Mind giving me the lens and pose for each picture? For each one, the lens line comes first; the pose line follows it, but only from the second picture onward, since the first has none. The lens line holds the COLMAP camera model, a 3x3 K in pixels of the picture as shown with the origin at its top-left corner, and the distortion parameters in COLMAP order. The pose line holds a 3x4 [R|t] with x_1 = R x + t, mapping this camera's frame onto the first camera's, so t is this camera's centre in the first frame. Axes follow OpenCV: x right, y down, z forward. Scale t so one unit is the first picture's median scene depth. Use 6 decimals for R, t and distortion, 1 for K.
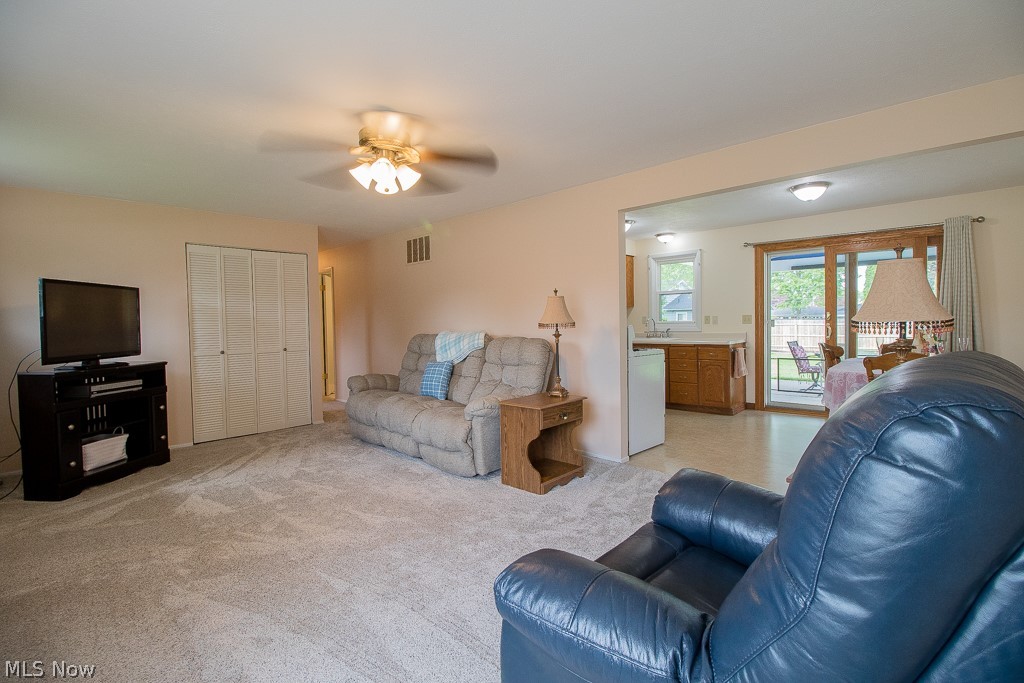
lens RADIAL K [[470.6, 0, 515.9], [0, 470.6, 335.4], [0, 0, 1]] dist [-0.001481, -0.011753]
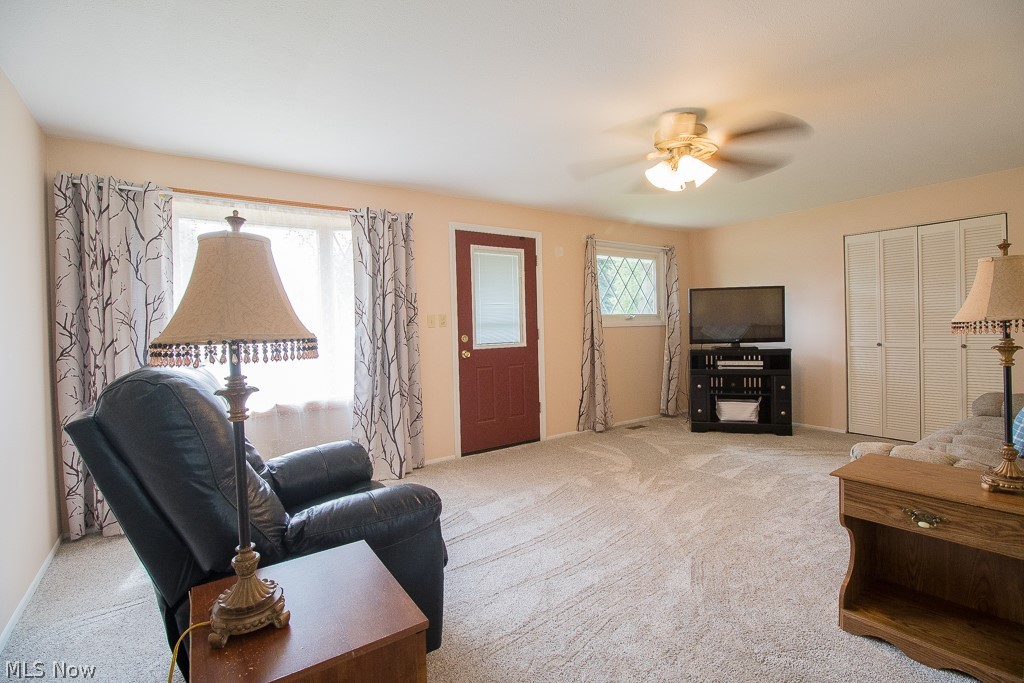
lens RADIAL K [[470.6, 0, 515.6], [0, 470.6, 334.4], [0, 0, 1]] dist [-0.001481, -0.011753]
pose [[-0.196730, 0.040068, -0.979639, 0.578543], [-0.000235, 0.999163, 0.040914, -0.029574], [0.980458, 0.008279, -0.196555, 0.634854]]
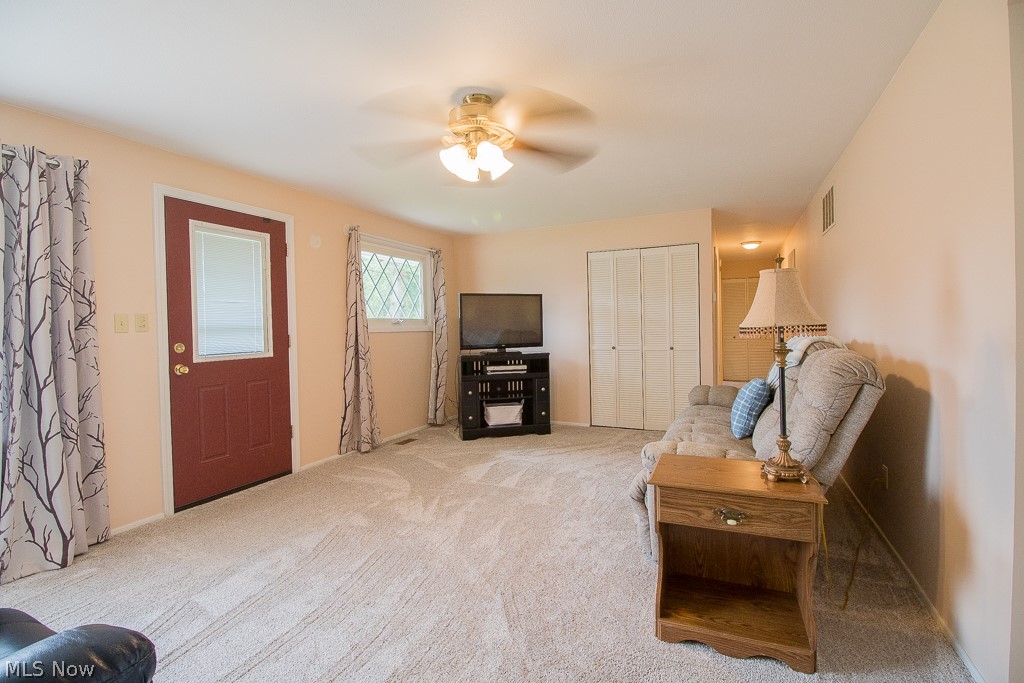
lens RADIAL K [[470.6, 0, 514.9], [0, 470.6, 334.7], [0, 0, 1]] dist [-0.001481, -0.011753]
pose [[0.322289, 0.028720, -0.946206, 0.446578], [-0.014060, 0.999575, 0.025551, -0.025114], [0.946537, 0.005069, 0.322555, 0.578754]]
